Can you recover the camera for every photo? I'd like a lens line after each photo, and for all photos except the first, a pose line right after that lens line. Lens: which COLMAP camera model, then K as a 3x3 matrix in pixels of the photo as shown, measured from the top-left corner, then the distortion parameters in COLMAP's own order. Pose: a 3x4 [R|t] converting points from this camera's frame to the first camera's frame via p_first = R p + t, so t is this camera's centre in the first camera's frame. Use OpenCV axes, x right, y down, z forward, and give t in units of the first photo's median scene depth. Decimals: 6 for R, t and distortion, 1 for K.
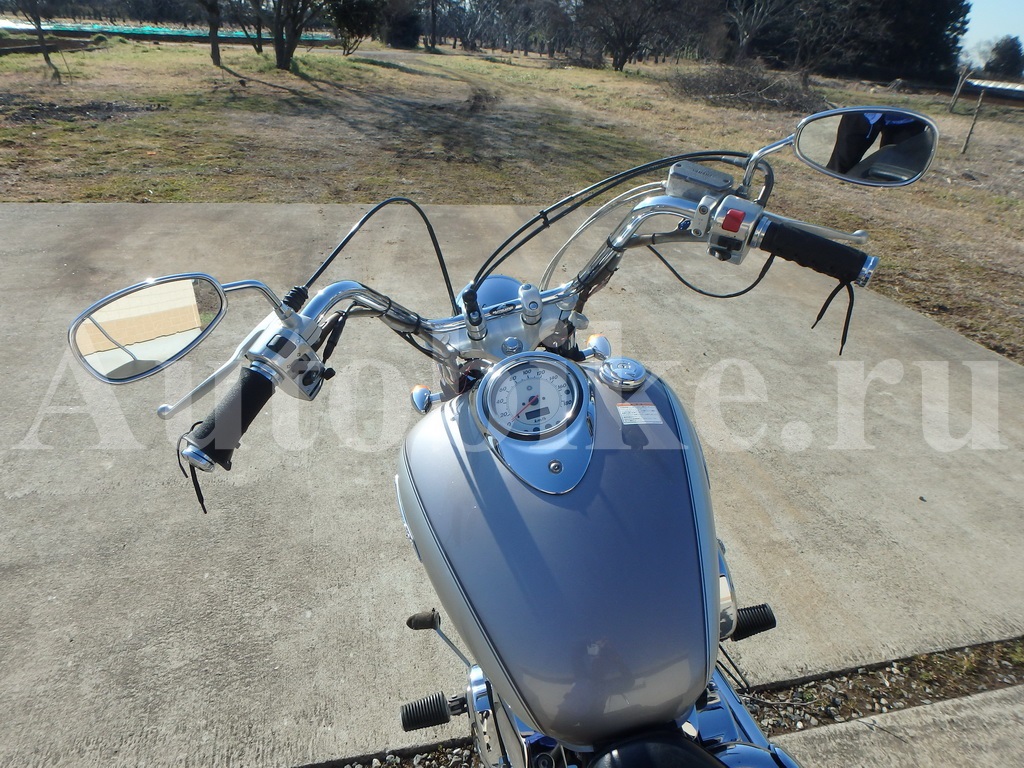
lens RADIAL K [[646.9, 0, 508.1], [0, 646.9, 386.5], [0, 0, 1]] dist [-0.032290, 0.009053]
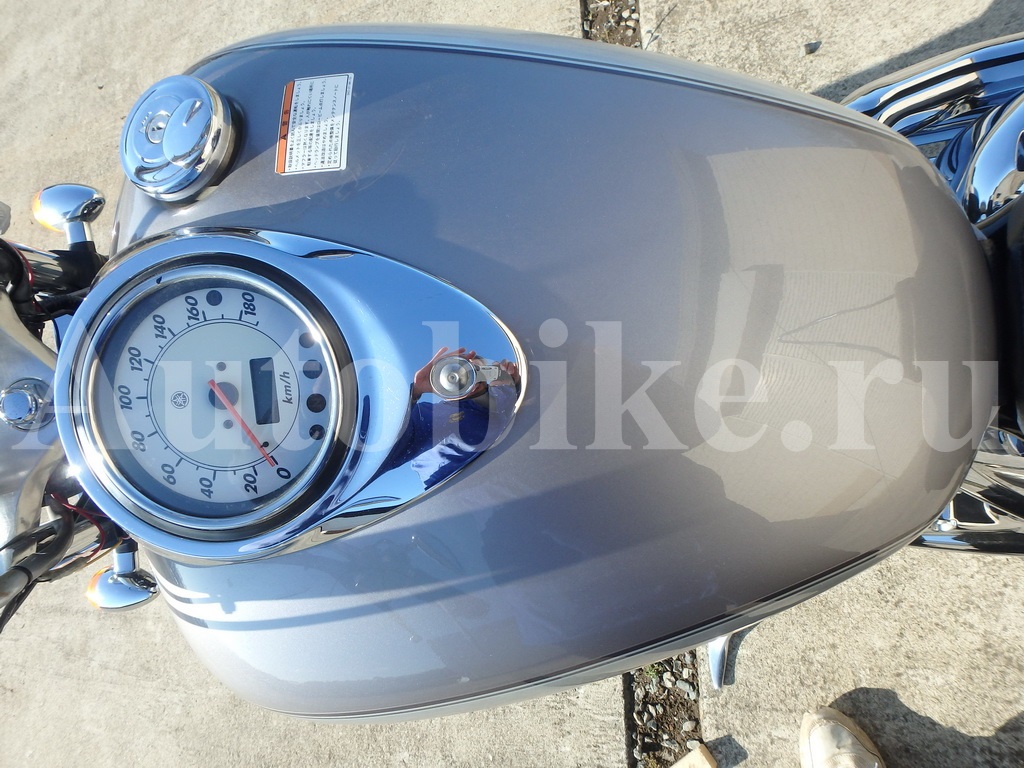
lens RADIAL K [[646.9, 0, 507.3], [0, 646.9, 379.2], [0, 0, 1]] dist [-0.032290, 0.009053]
pose [[0.139354, -0.987716, 0.070689, 0.029003], [0.820784, 0.155148, 0.549766, -0.030148], [-0.553980, -0.018592, 0.832323, 0.393973]]
